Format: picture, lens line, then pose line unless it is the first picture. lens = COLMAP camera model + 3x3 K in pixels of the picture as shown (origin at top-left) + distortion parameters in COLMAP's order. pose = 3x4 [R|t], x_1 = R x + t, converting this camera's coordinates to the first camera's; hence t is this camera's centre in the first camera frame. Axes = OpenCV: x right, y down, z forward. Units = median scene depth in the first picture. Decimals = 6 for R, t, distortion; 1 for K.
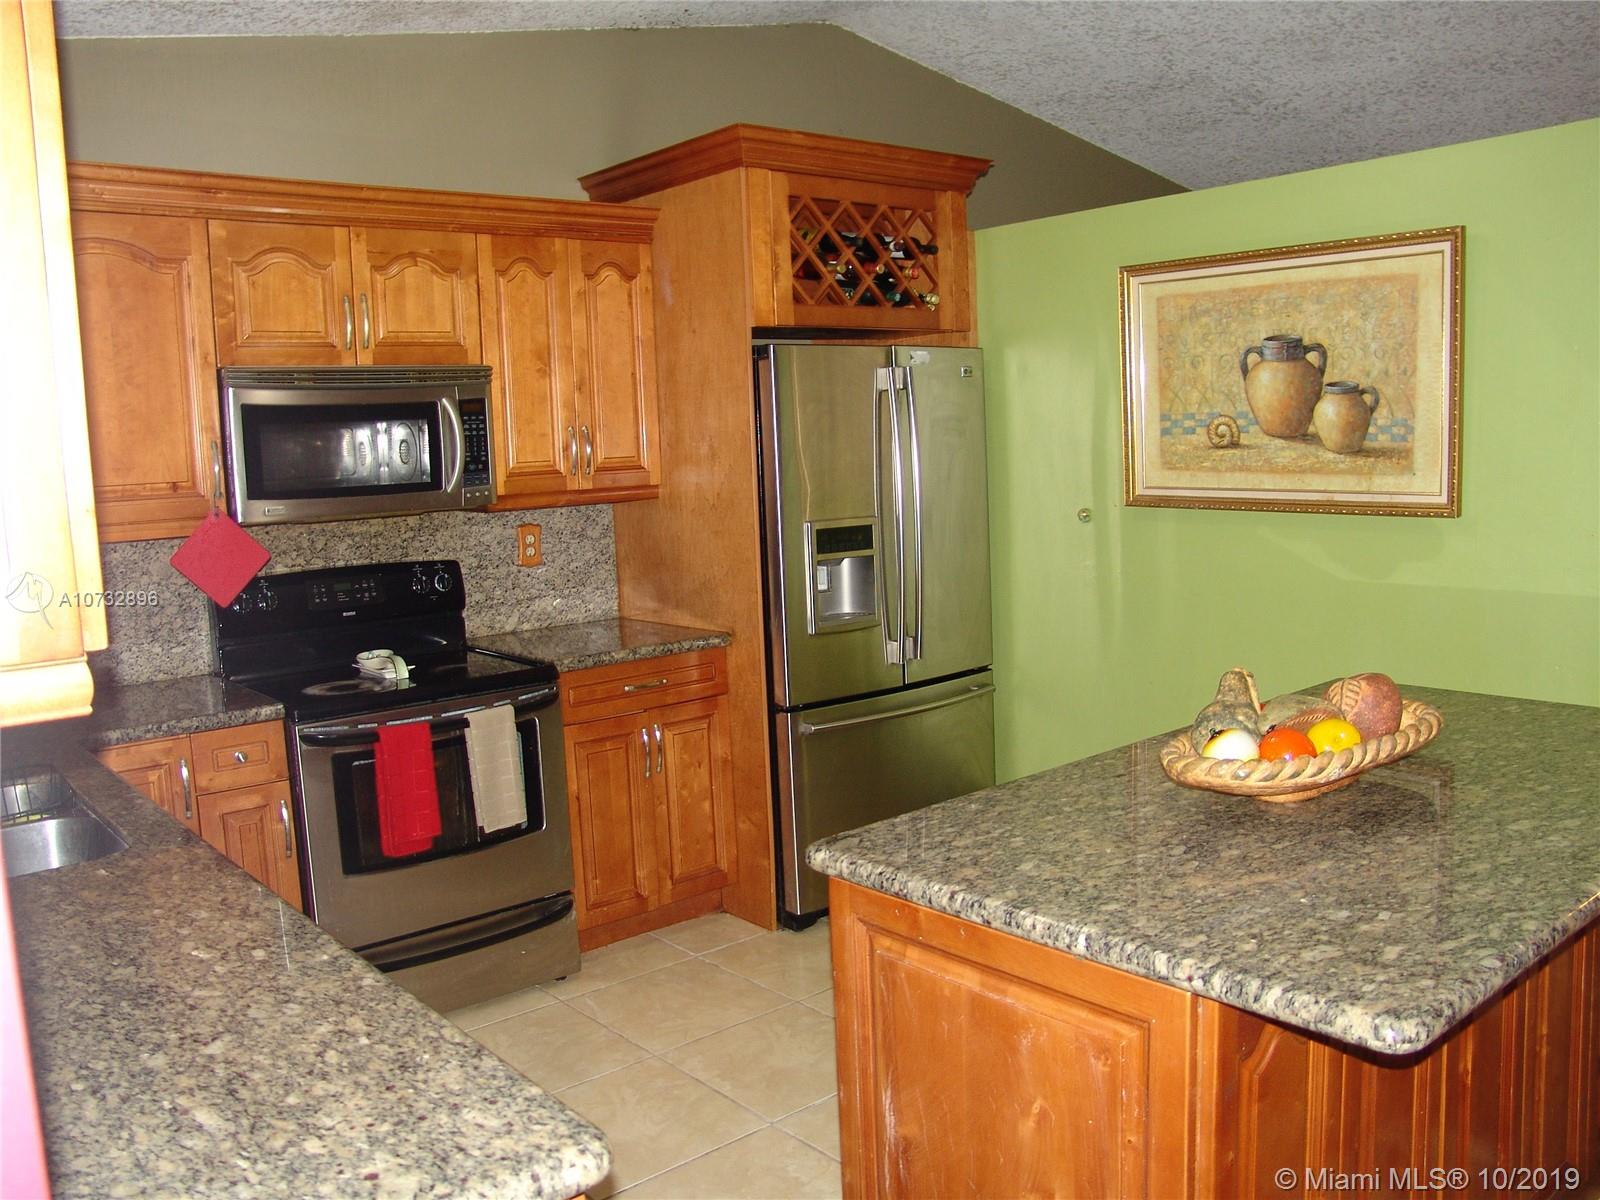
lens RADIAL K [[1327.8, 0, 786.3], [0, 1327.8, 602.1], [0, 0, 1]] dist [-0.166924, 0.146192]
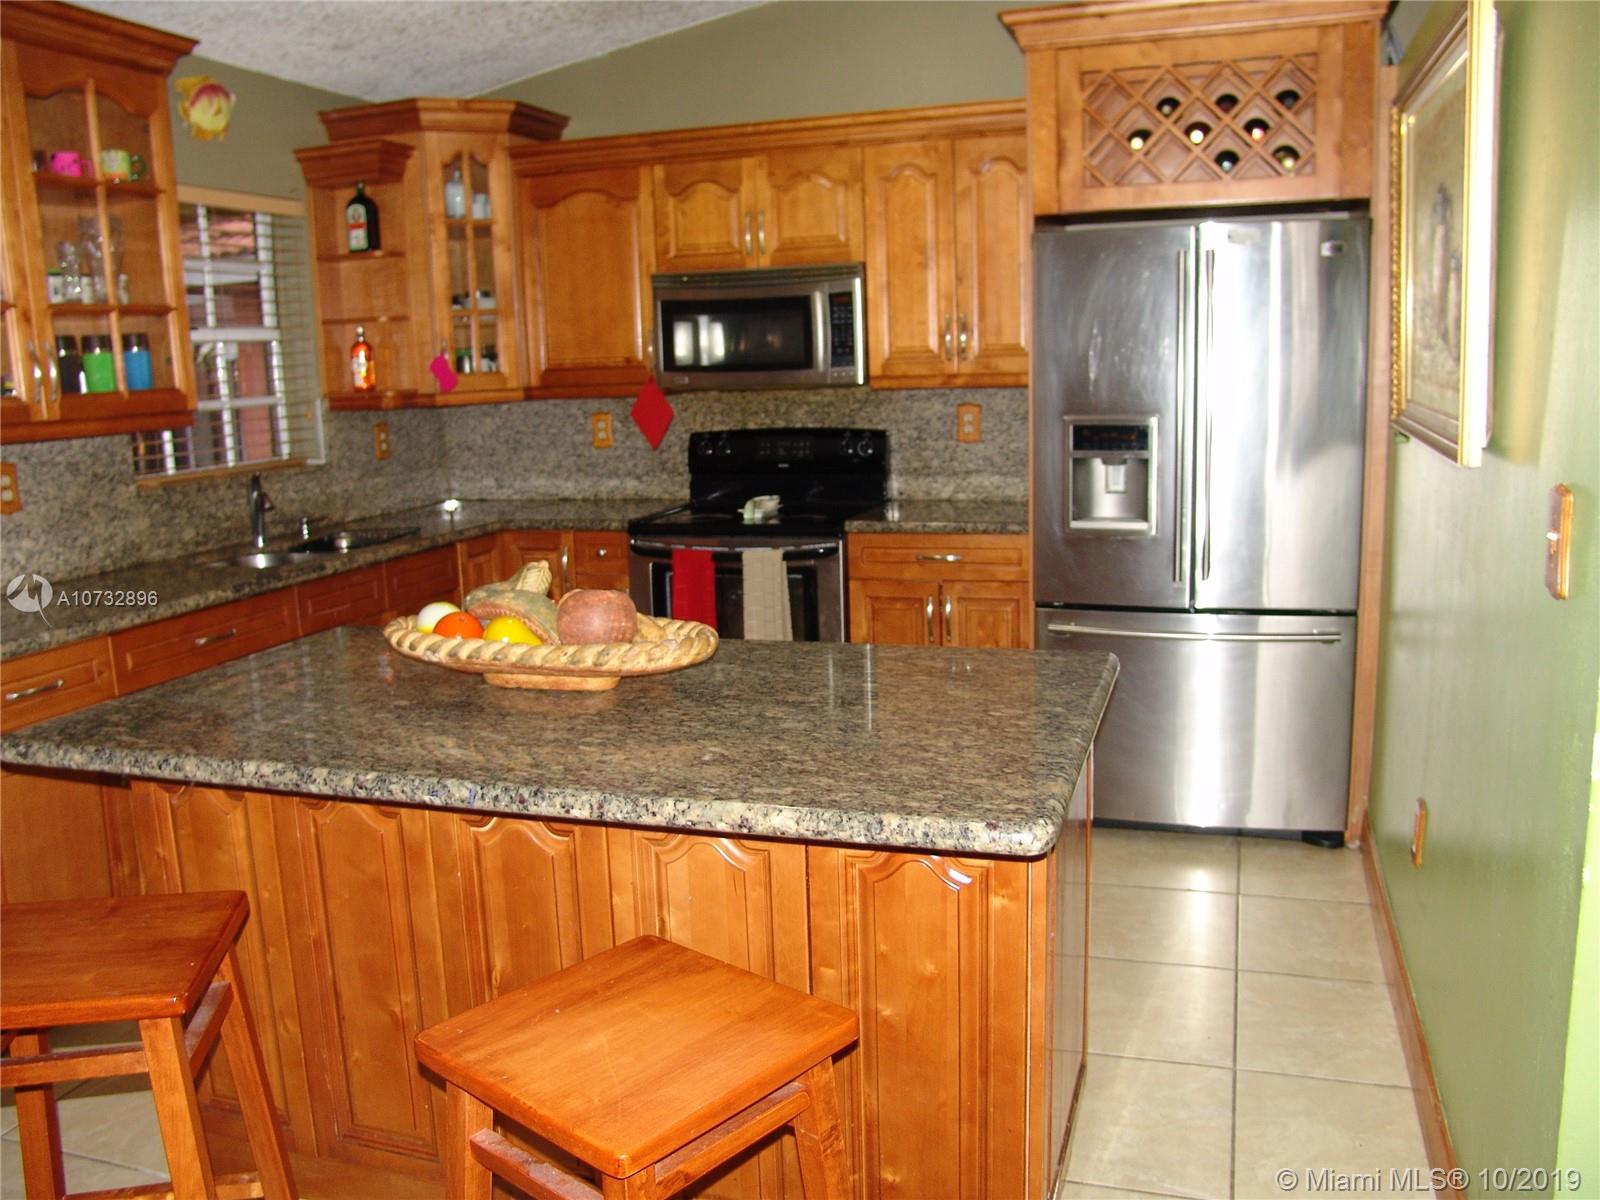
lens RADIAL K [[1327.8, 0, 786.3], [0, 1327.8, 602.1], [0, 0, 1]] dist [-0.166924, 0.146192]
pose [[0.529034, 0.177105, -0.829914, 0.737006], [-0.092560, 0.984187, 0.151024, -0.053852], [0.843538, -0.003080, 0.537061, 0.316722]]
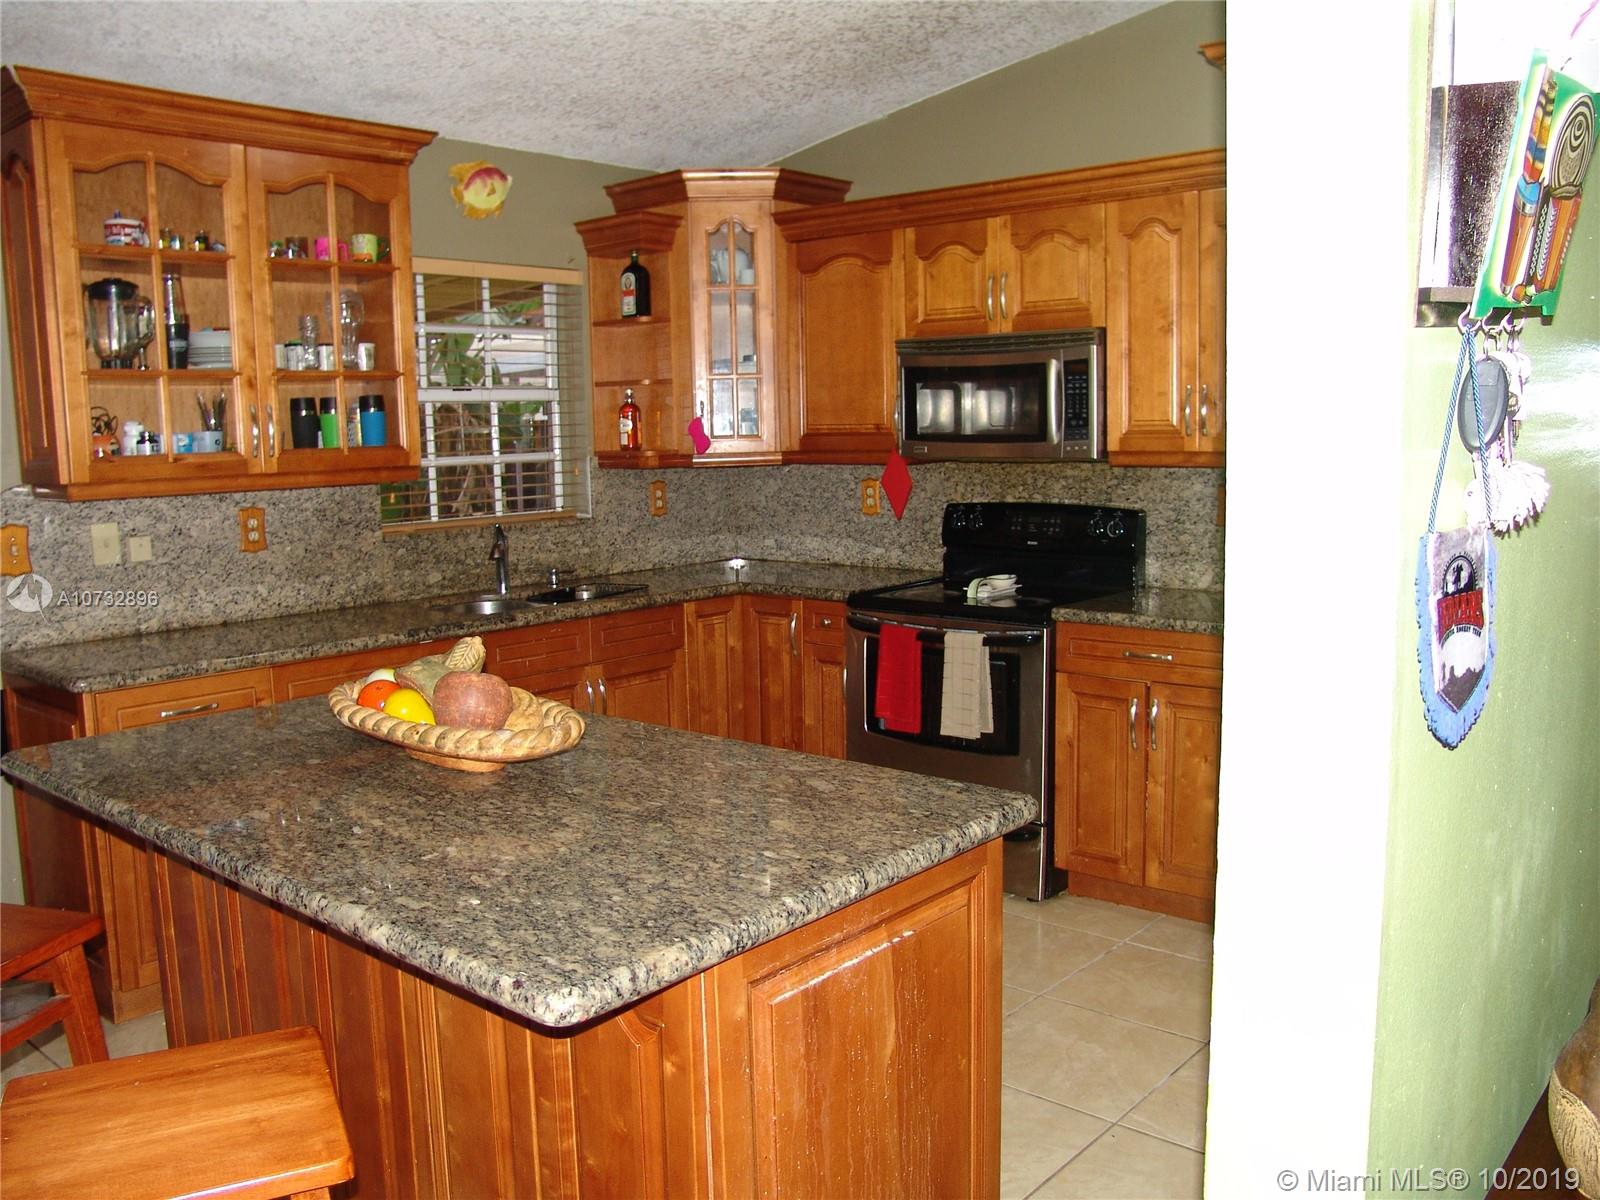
lens RADIAL K [[1327.8, 0, 786.3], [0, 1327.8, 602.1], [0, 0, 1]] dist [-0.166924, 0.146192]
pose [[0.161444, 0.166859, -0.972674, 0.784406], [-0.108232, 0.982651, 0.150607, -0.092672], [0.980929, 0.080960, 0.176702, 0.572545]]
